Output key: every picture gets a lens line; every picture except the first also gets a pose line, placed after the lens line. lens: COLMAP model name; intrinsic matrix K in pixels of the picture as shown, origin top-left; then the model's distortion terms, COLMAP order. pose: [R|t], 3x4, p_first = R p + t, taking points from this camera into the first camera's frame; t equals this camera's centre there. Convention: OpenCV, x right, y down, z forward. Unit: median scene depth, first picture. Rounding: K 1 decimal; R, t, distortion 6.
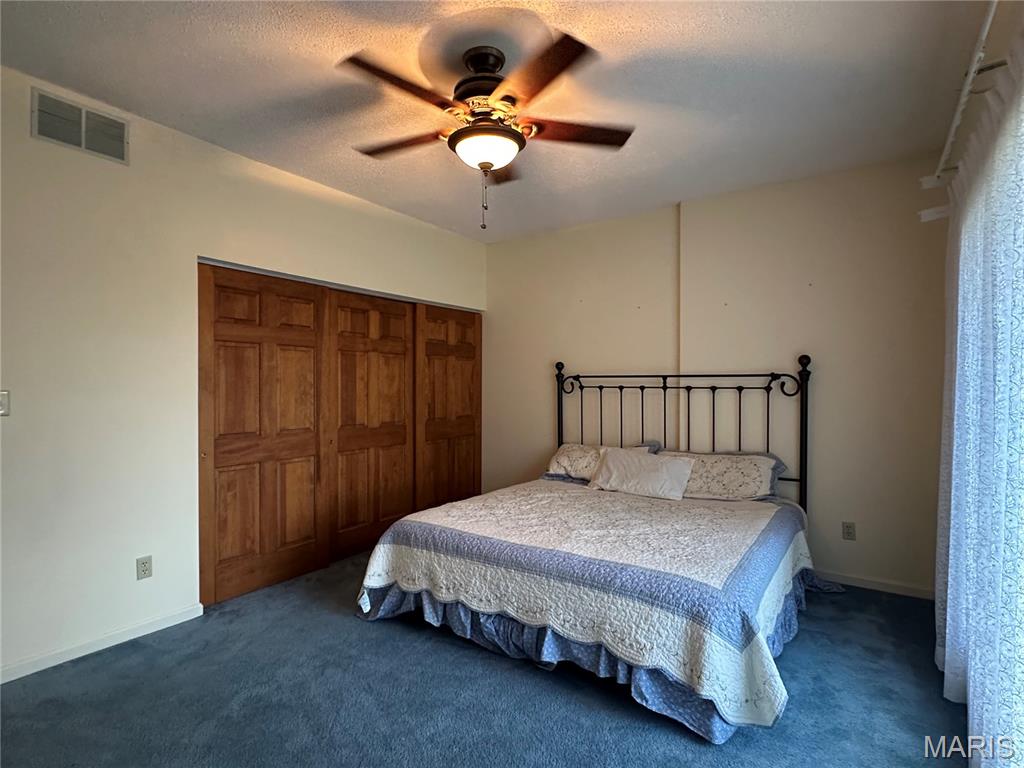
lens RADIAL K [[525.4, 0, 512.0], [0, 525.4, 384.0], [0, 0, 1]] dist [0.000814, -0.000328]
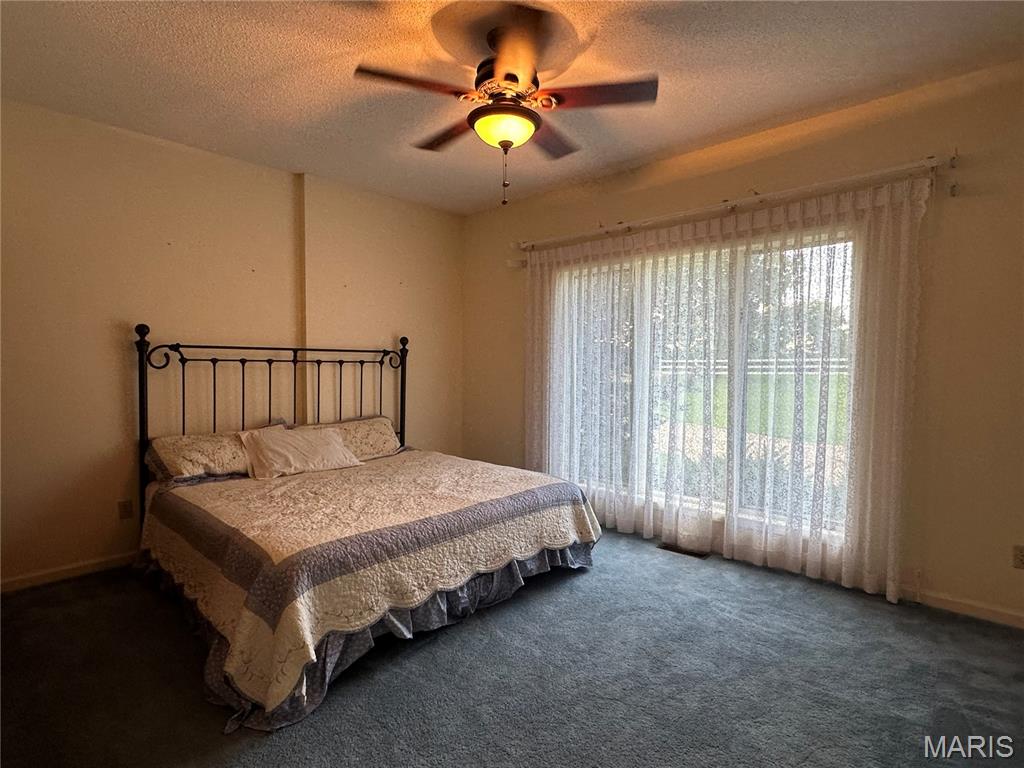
lens RADIAL K [[525.4, 0, 512.0], [0, 525.4, 384.0], [0, 0, 1]] dist [0.000814, -0.000328]
pose [[0.145384, -0.034954, 0.988758, -0.692722], [-0.004428, 0.999343, 0.035979, 0.013904], [-0.989365, -0.009609, 0.145134, 0.528405]]
